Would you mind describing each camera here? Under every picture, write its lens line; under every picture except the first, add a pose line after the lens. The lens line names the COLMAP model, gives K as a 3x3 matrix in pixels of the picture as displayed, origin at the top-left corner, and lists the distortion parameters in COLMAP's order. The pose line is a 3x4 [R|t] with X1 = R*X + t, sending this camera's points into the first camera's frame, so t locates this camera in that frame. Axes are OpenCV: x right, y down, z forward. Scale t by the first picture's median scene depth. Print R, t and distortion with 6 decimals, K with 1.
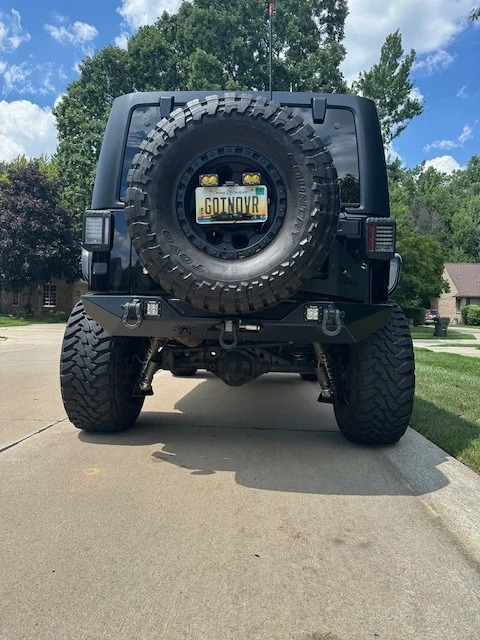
lens RADIAL K [[449.9, 0, 242.7], [0, 449.9, 309.6], [0, 0, 1]] dist [0.002074, -0.005391]
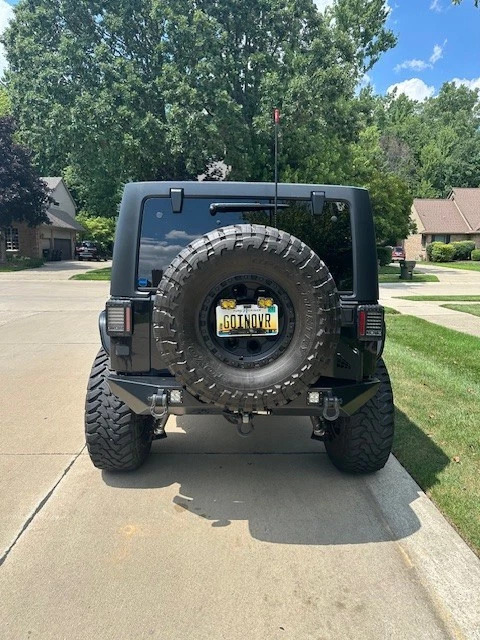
lens RADIAL K [[449.9, 0, 242.7], [0, 449.9, 309.6], [0, 0, 1]] dist [0.002074, -0.005391]
pose [[0.997533, -0.022512, 0.066485, -0.082410], [0.012668, 0.989362, 0.144925, -0.315154], [-0.069040, -0.143725, 0.987207, -0.090021]]
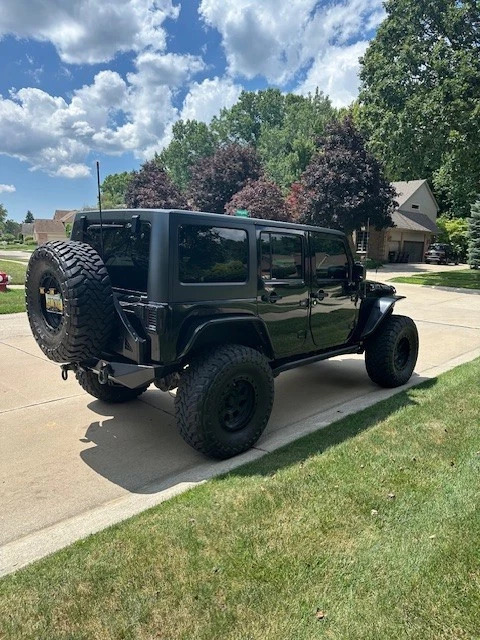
lens RADIAL K [[450.9, 0, 240.0], [0, 450.9, 320.0], [0, 0, 1]] dist [-0.002203, -0.006698]
pose [[0.749150, 0.106746, -0.653743, 1.250301], [-0.002577, 0.987392, 0.158273, -0.330498], [0.662396, -0.116885, 0.739980, 0.120412]]
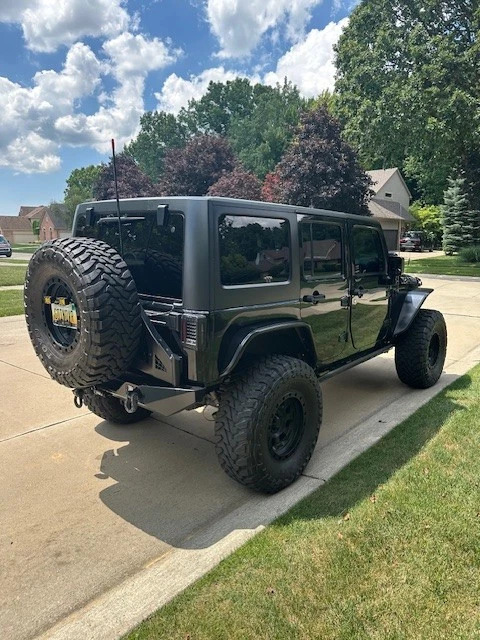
lens RADIAL K [[453.8, 0, 240.2], [0, 453.8, 314.1], [0, 0, 1]] dist [-0.003727, -0.004343]
pose [[0.788367, 0.082154, -0.609696, 0.963878], [0.022415, 0.986550, 0.161917, -0.336845], [0.614797, -0.141316, 0.775921, 0.162427]]
